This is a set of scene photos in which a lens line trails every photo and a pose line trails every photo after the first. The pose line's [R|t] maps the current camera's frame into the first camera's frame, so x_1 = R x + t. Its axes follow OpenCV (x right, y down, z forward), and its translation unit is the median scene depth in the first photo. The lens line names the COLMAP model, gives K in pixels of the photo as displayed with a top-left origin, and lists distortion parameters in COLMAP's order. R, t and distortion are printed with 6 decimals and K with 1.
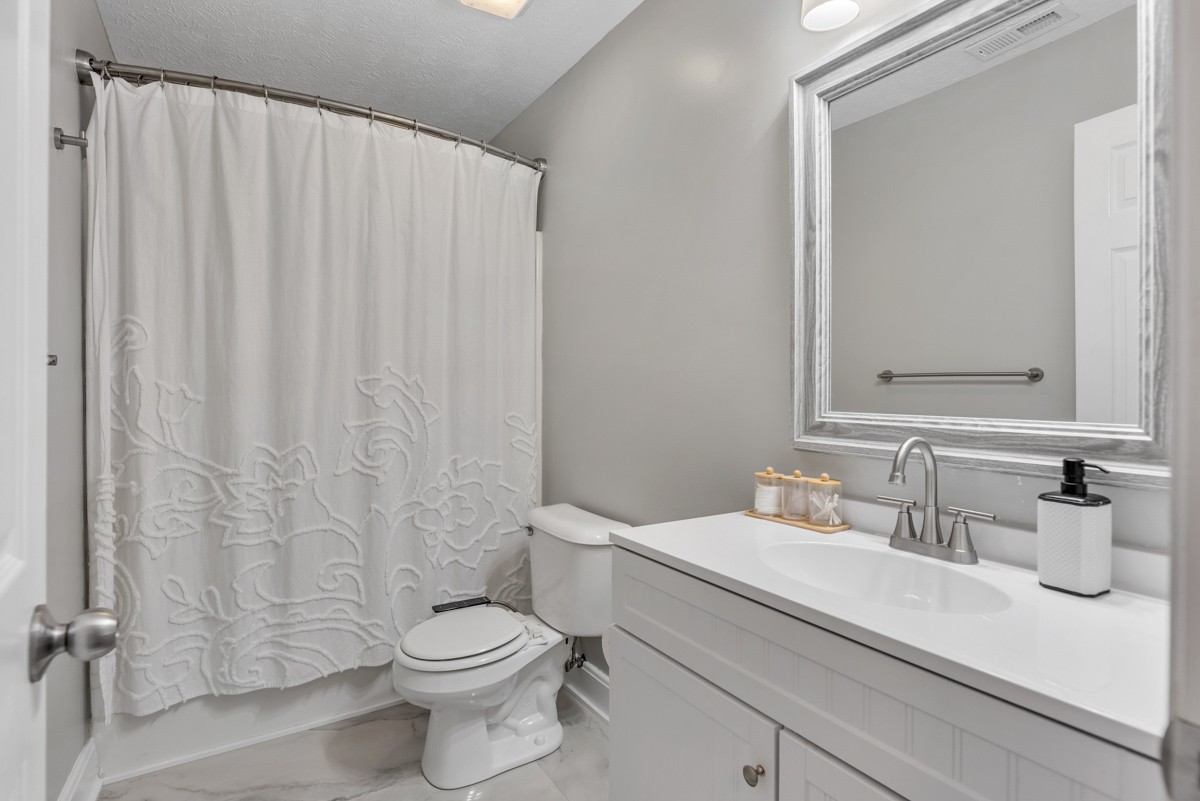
lens RADIAL K [[588.8, 0, 600.0], [0, 588.8, 400.5], [0, 0, 1]] dist [0.000899, 0.000475]
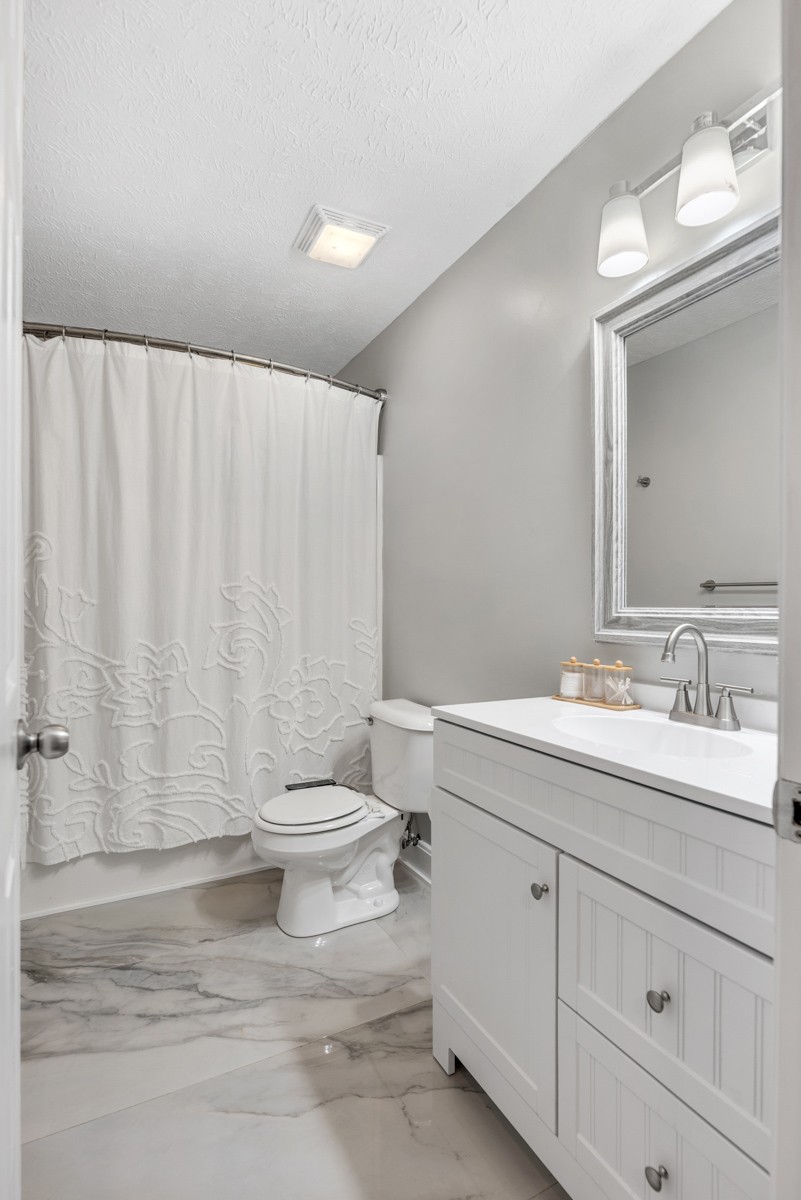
lens RADIAL K [[588.8, 0, 407.7], [0, 588.8, 628.6], [0, 0, 1]] dist [0.000899, 0.000475]
pose [[0.997295, 0.002058, -0.073479, 0.040729], [-0.001399, 0.999958, 0.009013, 0.039180], [0.073495, -0.008886, 0.997256, -0.138870]]
